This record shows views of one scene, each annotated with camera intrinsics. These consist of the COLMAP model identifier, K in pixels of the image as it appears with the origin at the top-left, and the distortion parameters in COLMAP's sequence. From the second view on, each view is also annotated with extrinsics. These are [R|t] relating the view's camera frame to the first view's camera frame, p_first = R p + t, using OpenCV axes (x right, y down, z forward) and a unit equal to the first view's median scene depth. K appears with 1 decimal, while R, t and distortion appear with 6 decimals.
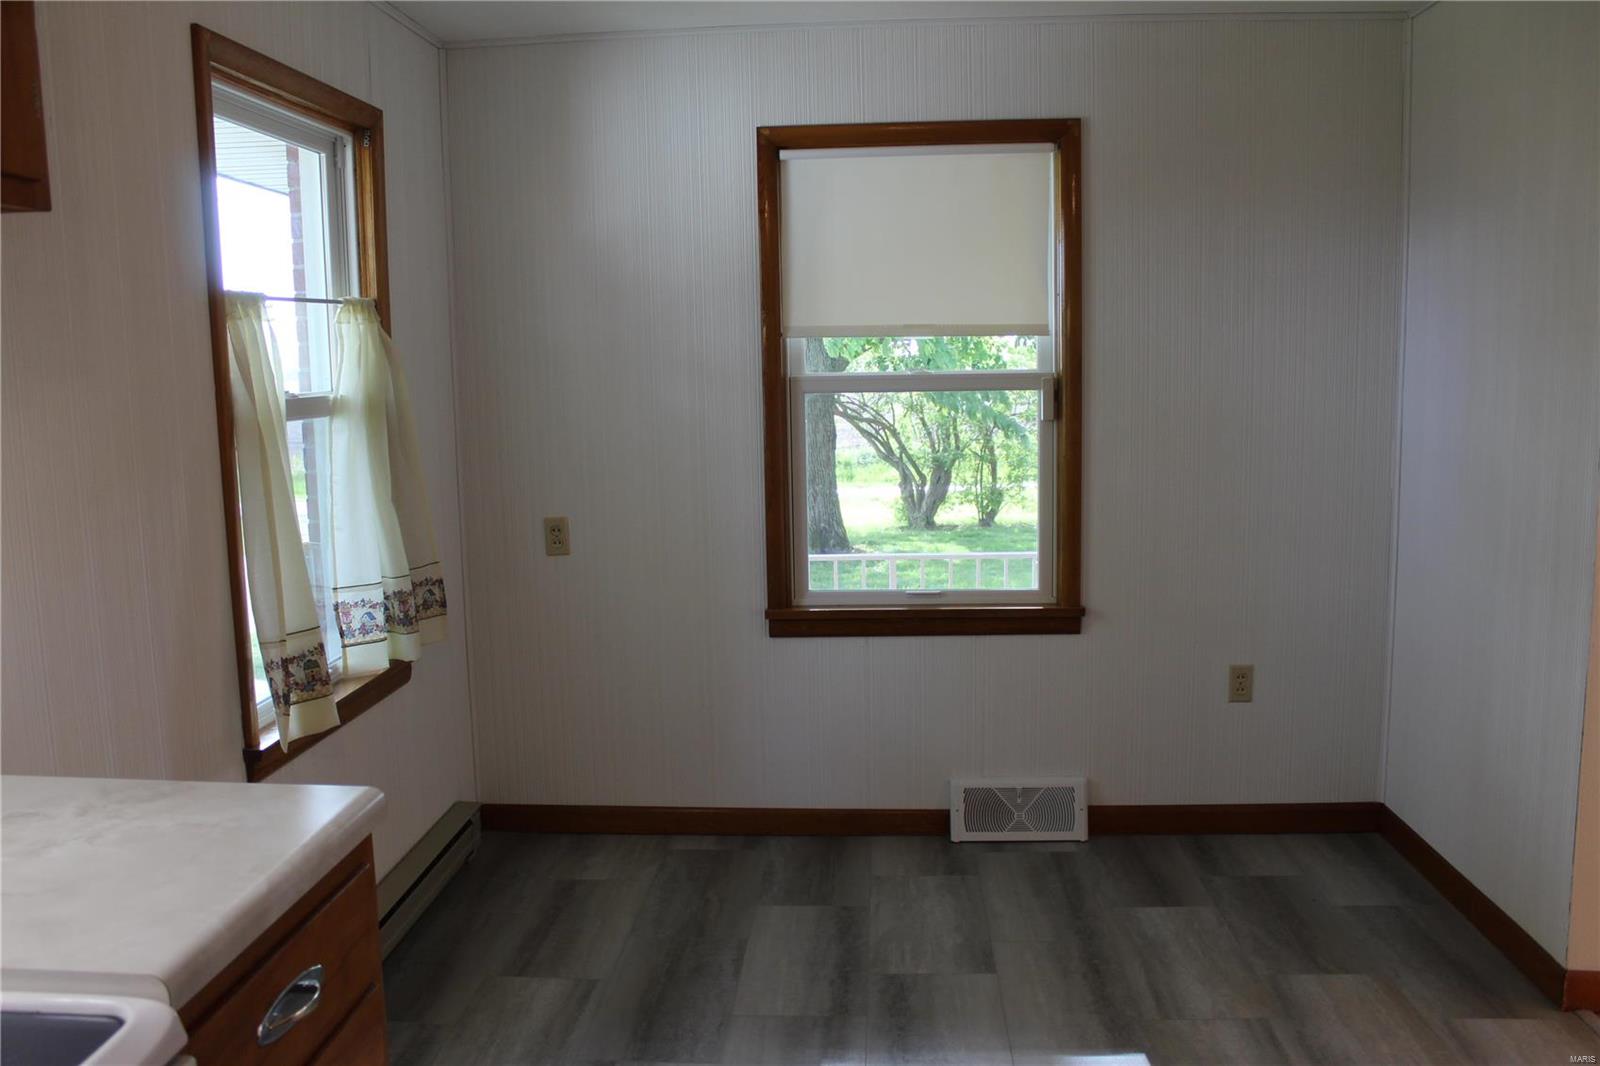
lens RADIAL K [[1344.4, 0, 797.5], [0, 1344.4, 530.4], [0, 0, 1]] dist [-0.153010, 0.132410]
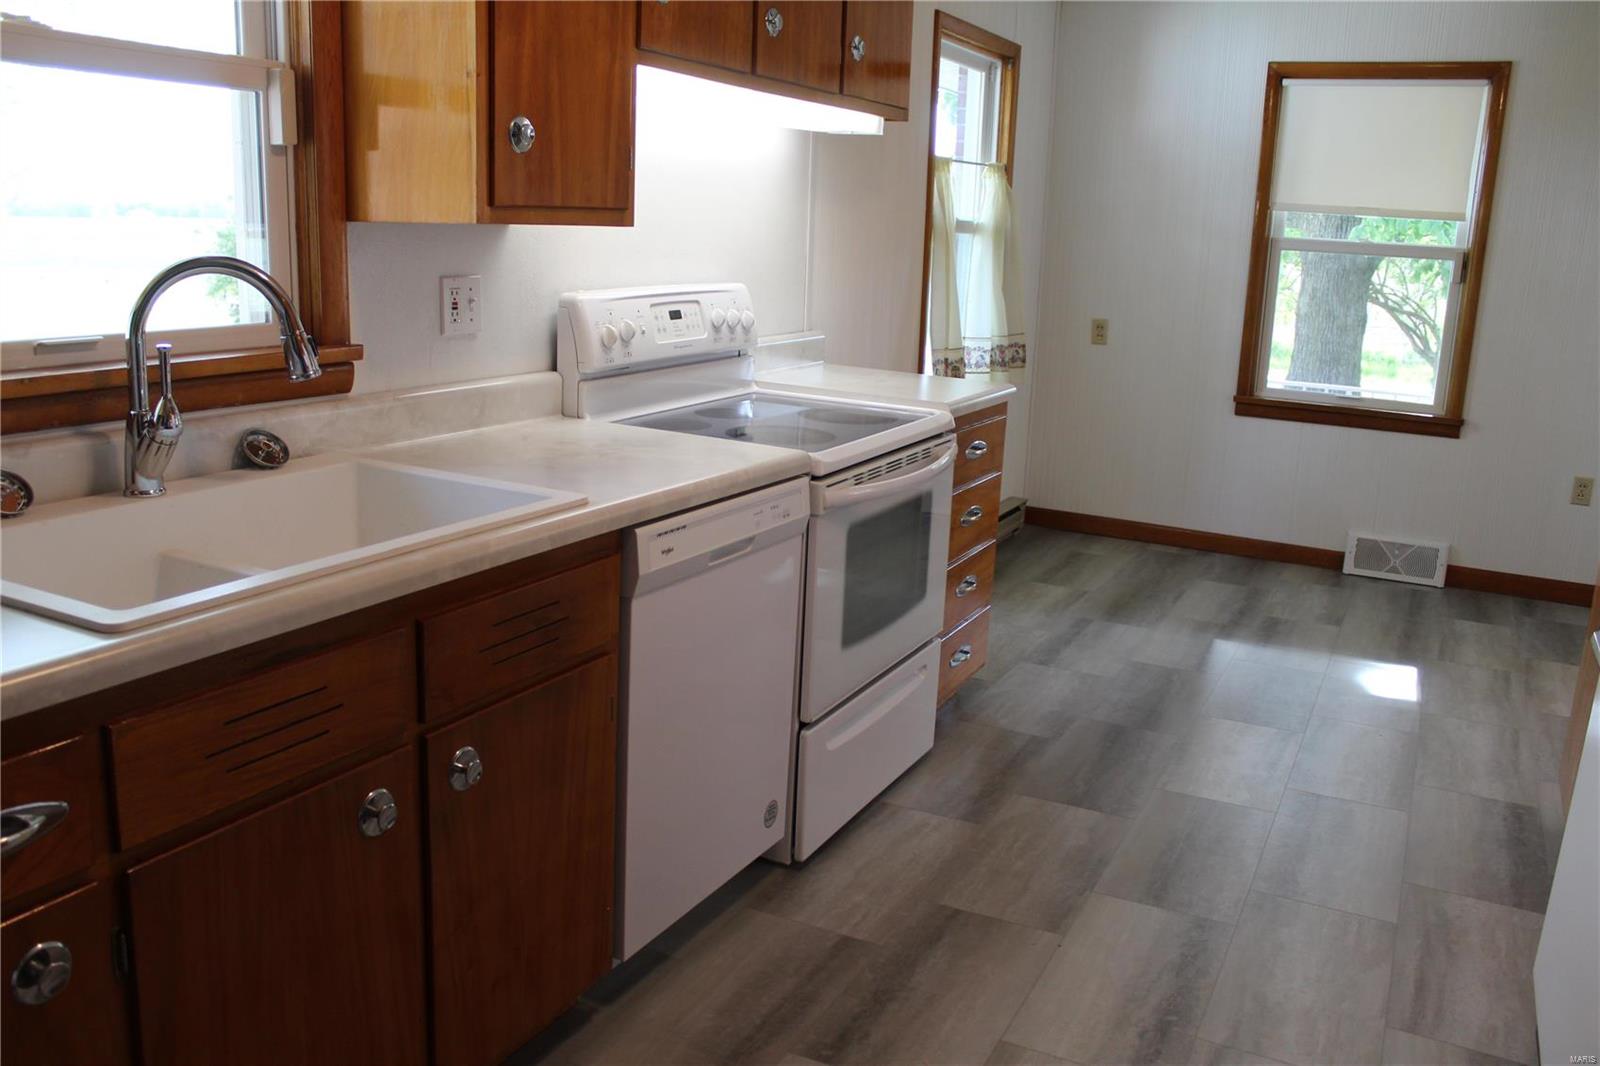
lens RADIAL K [[1344.4, 0, 802.3], [0, 1344.4, 542.1], [0, 0, 1]] dist [-0.153010, 0.132410]
pose [[0.919472, 0.146652, -0.364780, 0.099287], [-0.108257, 0.986399, 0.123685, 0.096079], [0.377957, -0.074235, 0.922842, -0.561460]]
